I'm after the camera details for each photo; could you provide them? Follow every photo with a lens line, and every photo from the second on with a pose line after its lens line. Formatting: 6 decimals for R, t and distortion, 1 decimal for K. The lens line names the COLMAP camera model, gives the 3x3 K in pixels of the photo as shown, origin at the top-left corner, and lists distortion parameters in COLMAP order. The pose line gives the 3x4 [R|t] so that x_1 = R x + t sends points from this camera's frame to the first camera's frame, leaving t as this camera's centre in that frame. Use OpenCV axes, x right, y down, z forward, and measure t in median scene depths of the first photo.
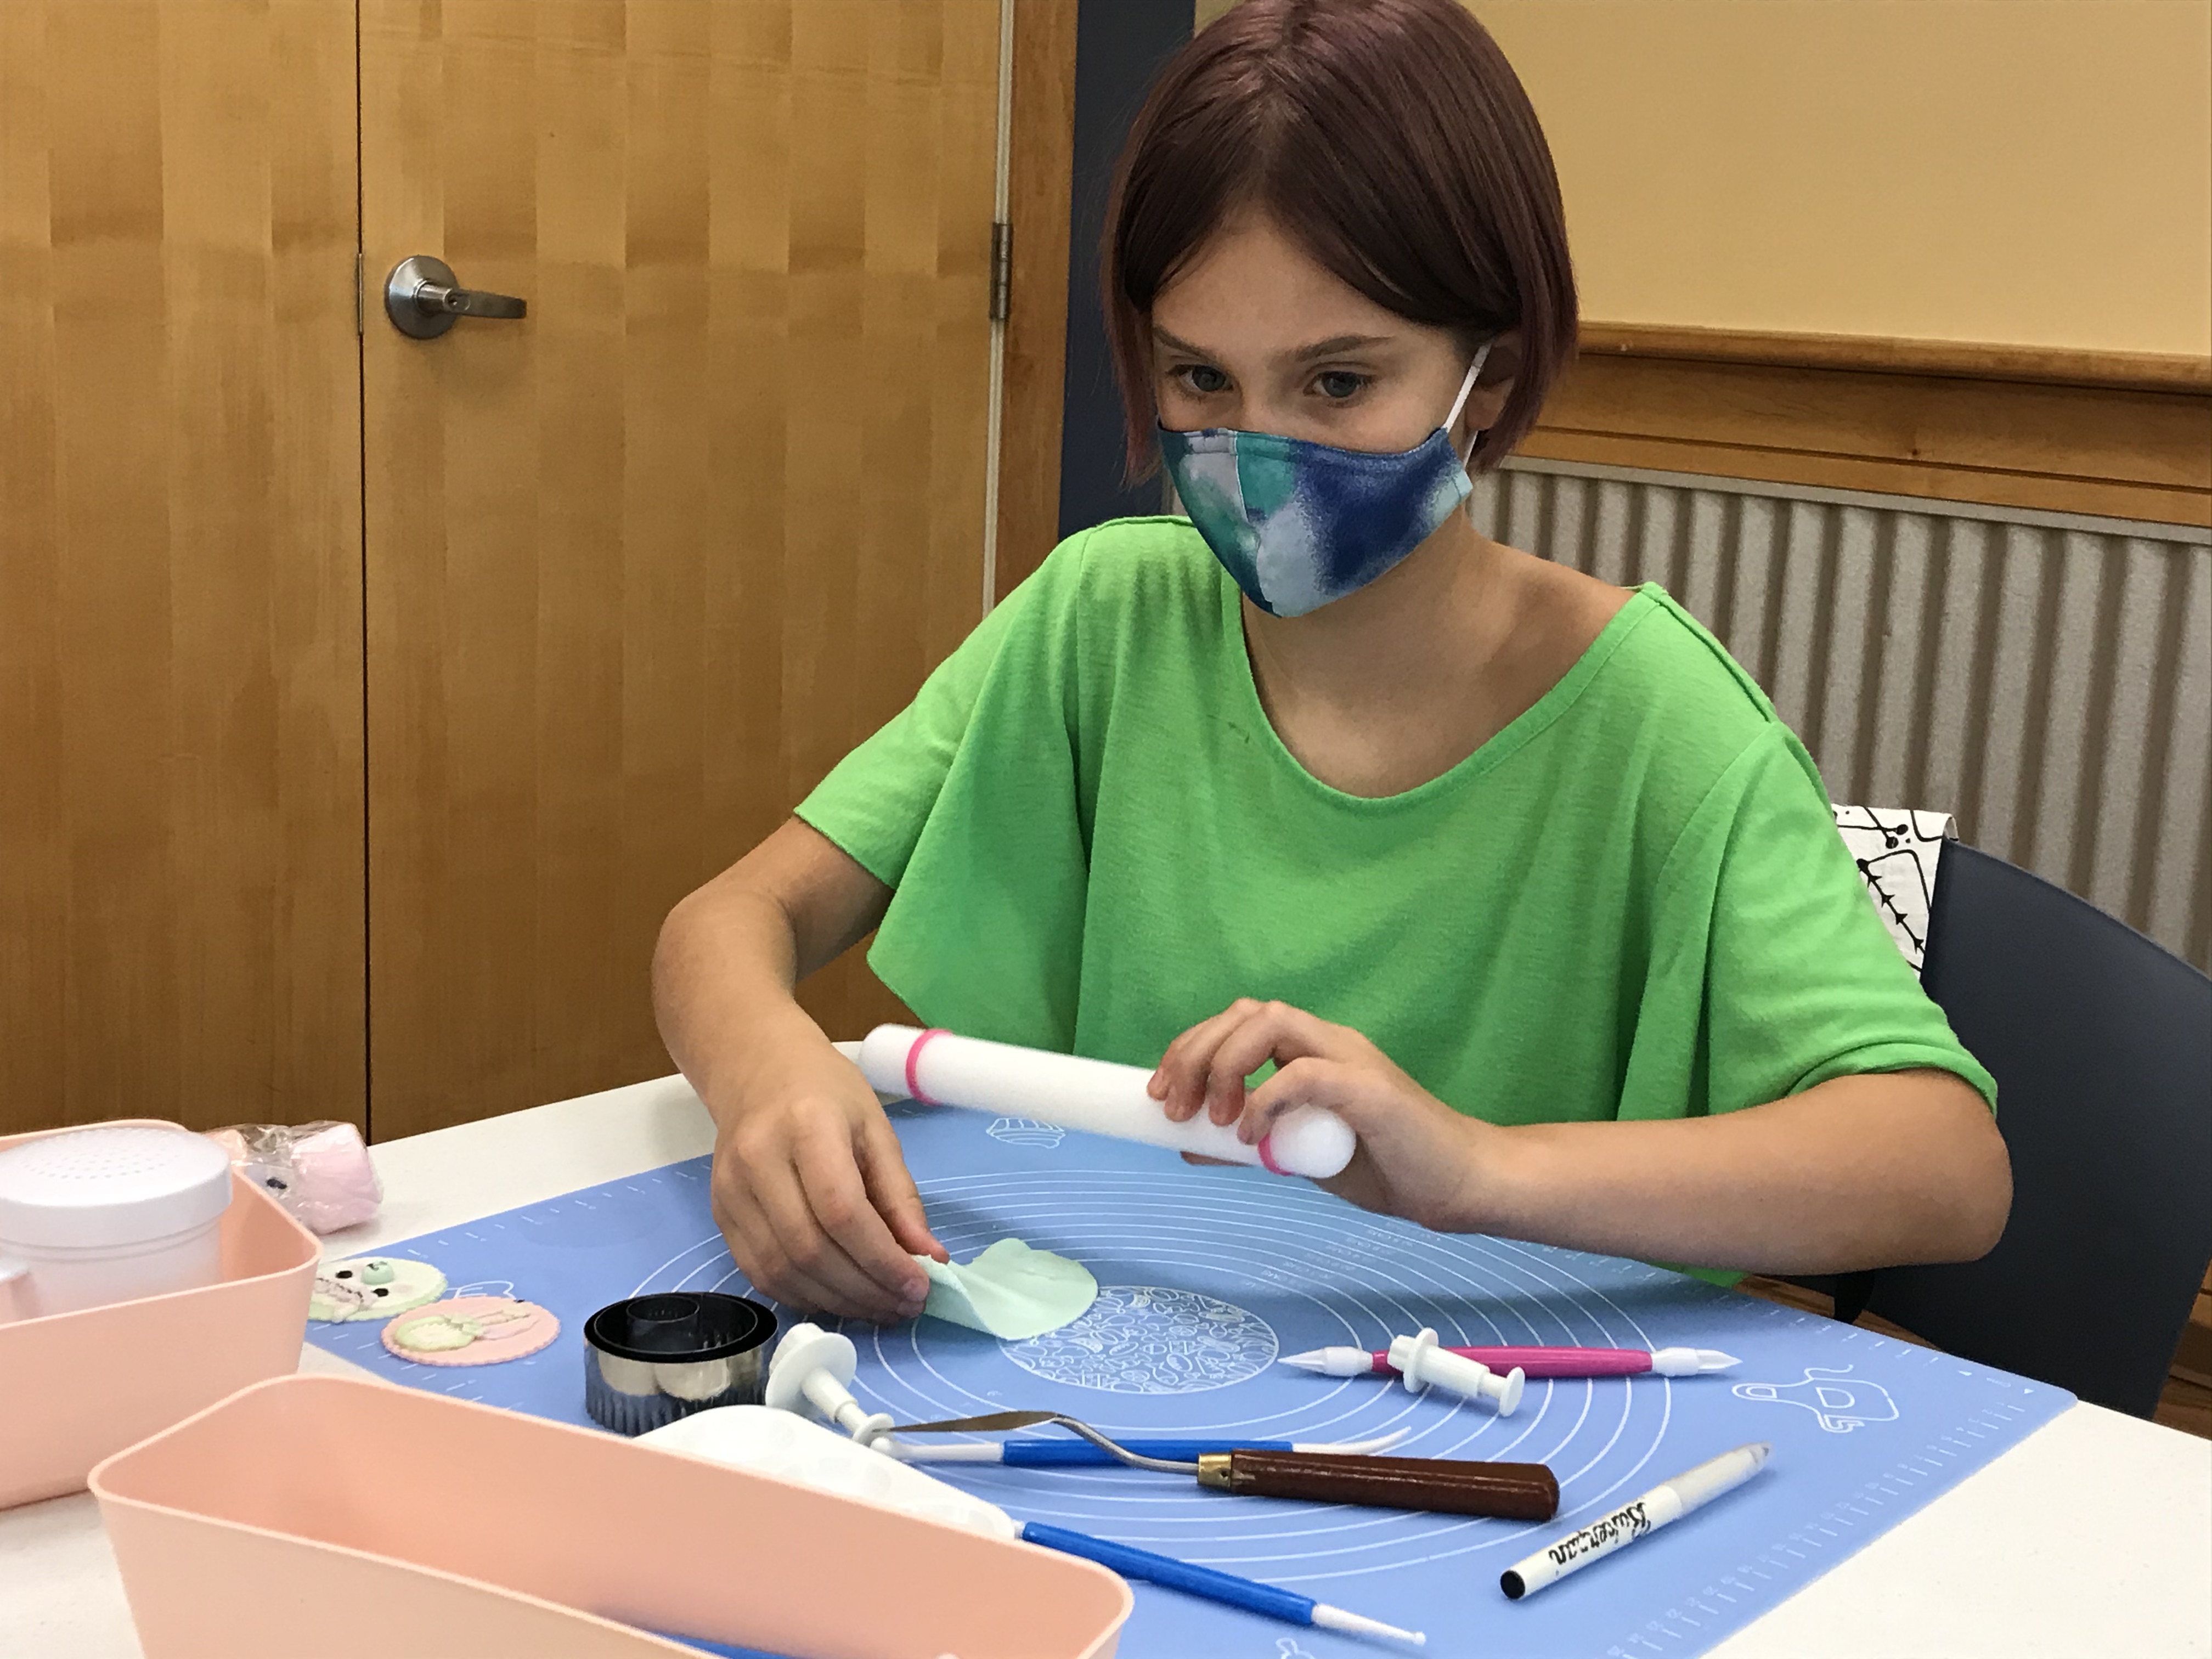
lens RADIAL K [[2832.6, 0, 1108.9], [0, 2832.6, 835.9], [0, 0, 1]] dist [-0.037587, 0.000000]
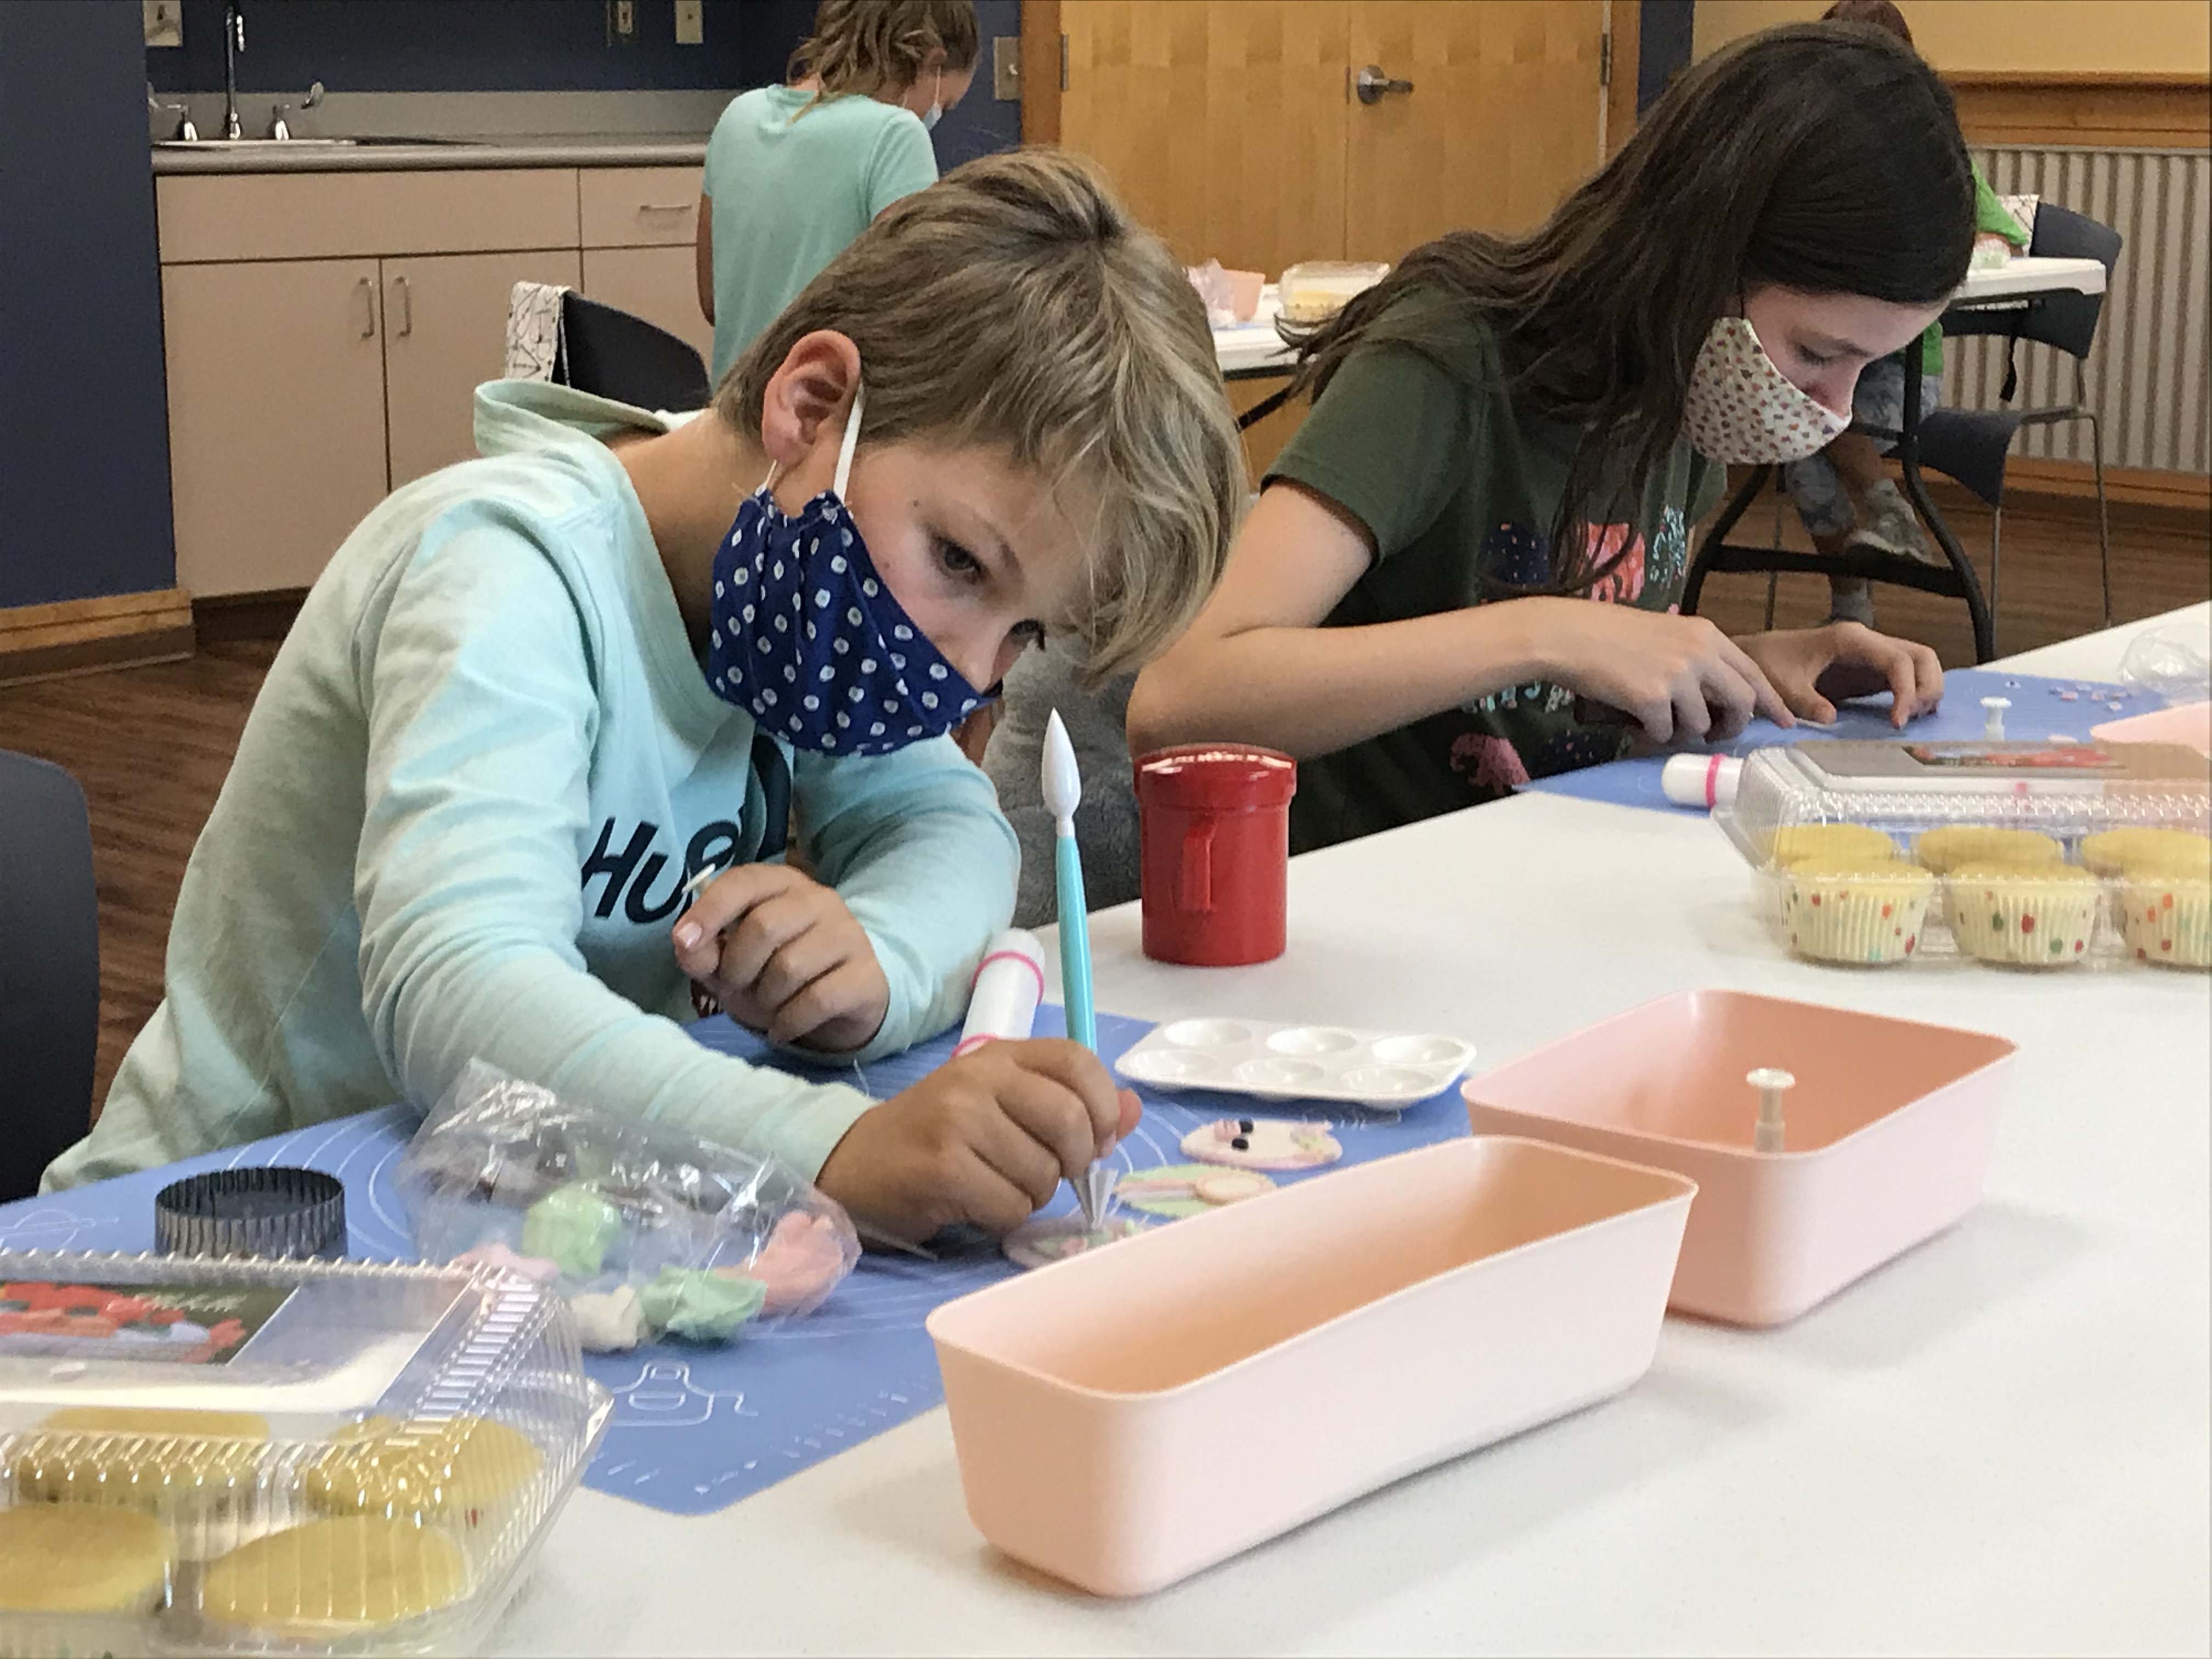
lens RADIAL K [[3667.8, 0, 1102.9], [0, 3667.8, 826.2], [0, 0, 1]] dist [-0.006875, 0.000000]
pose [[0.998429, -0.038738, -0.040471, -0.353455], [0.039281, 0.999147, 0.012711, 0.326109], [0.039944, -0.014281, 0.999100, -1.781814]]
